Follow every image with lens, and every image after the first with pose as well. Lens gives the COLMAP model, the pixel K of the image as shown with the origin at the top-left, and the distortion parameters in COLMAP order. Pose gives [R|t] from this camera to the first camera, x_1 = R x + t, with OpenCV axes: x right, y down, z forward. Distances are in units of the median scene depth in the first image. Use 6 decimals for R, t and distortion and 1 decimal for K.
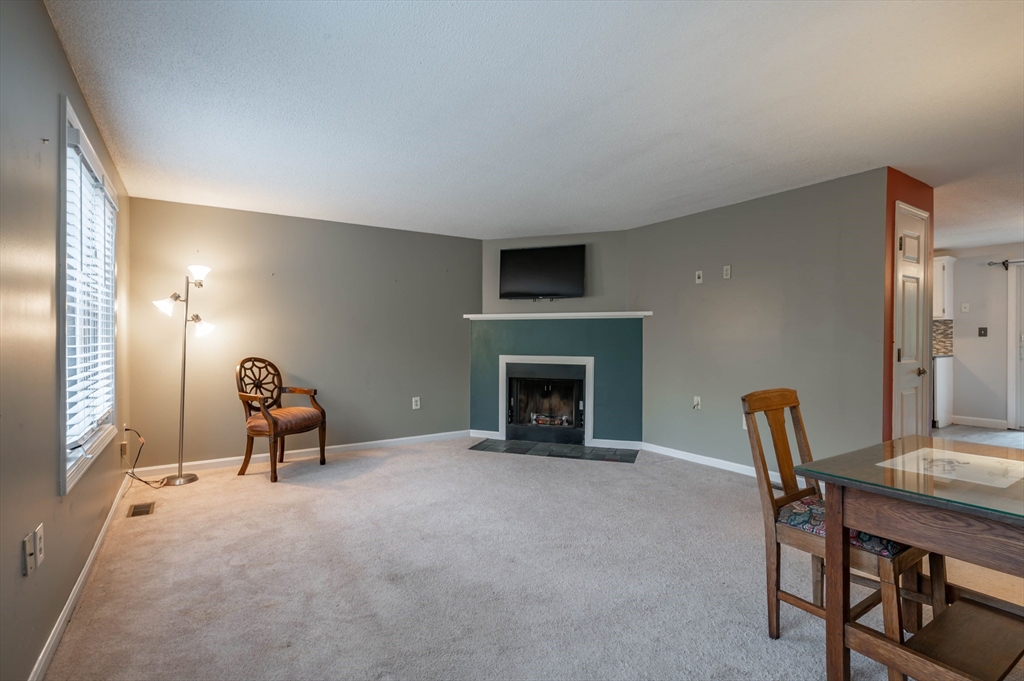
lens RADIAL K [[503.7, 0, 509.5], [0, 503.7, 340.3], [0, 0, 1]] dist [0.006340, -0.000976]
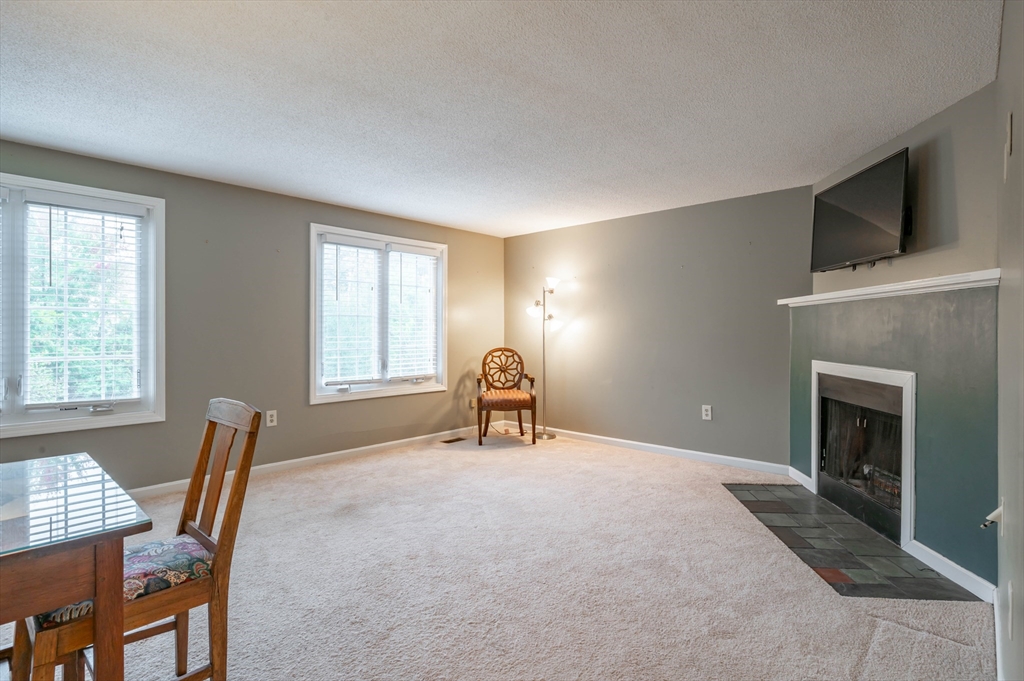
lens RADIAL K [[503.7, 0, 517.6], [0, 503.7, 330.5], [0, 0, 1]] dist [0.006340, -0.000976]
pose [[0.272819, -0.004239, -0.962056, 0.709695], [-0.004624, 0.999973, -0.005718, -0.003261], [0.962054, 0.006009, 0.272792, 0.657304]]
